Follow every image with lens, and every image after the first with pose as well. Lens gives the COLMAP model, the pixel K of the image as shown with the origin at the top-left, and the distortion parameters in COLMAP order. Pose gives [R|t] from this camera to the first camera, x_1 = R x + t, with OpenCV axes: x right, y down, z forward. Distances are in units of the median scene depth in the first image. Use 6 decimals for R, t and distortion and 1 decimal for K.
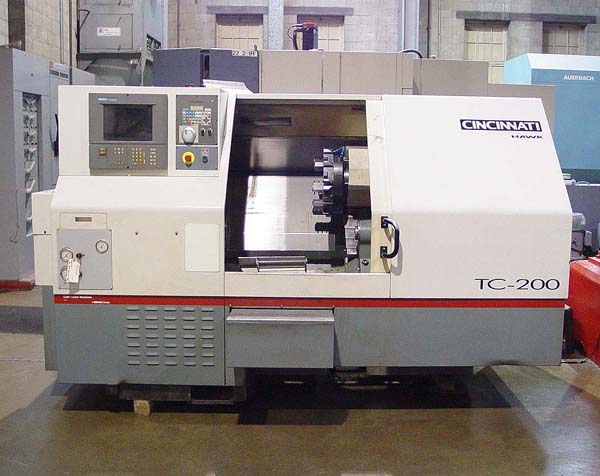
lens RADIAL K [[661.1, 0, 302.1], [0, 661.1, 235.5], [0, 0, 1]] dist [-0.072713, 0.000000]
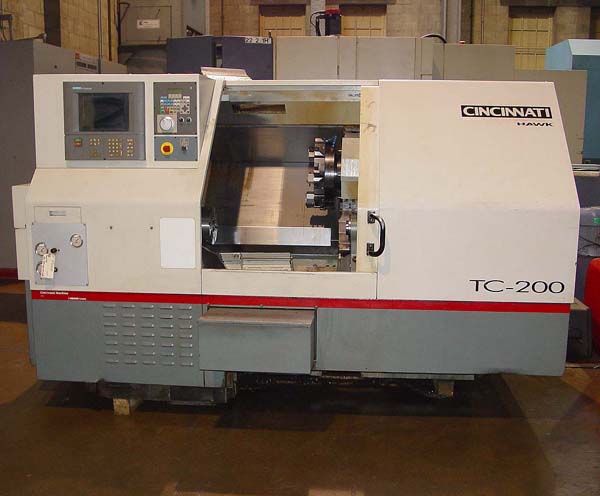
lens RADIAL K [[638.4, 0, 298.7], [0, 638.4, 249.8], [0, 0, 1]] dist [-0.070050, 0.000000]
pose [[0.996336, 0.009477, -0.085002, 0.092776], [-0.005874, 0.999078, 0.042536, -0.011498], [0.085327, -0.041881, 0.995472, 0.092081]]
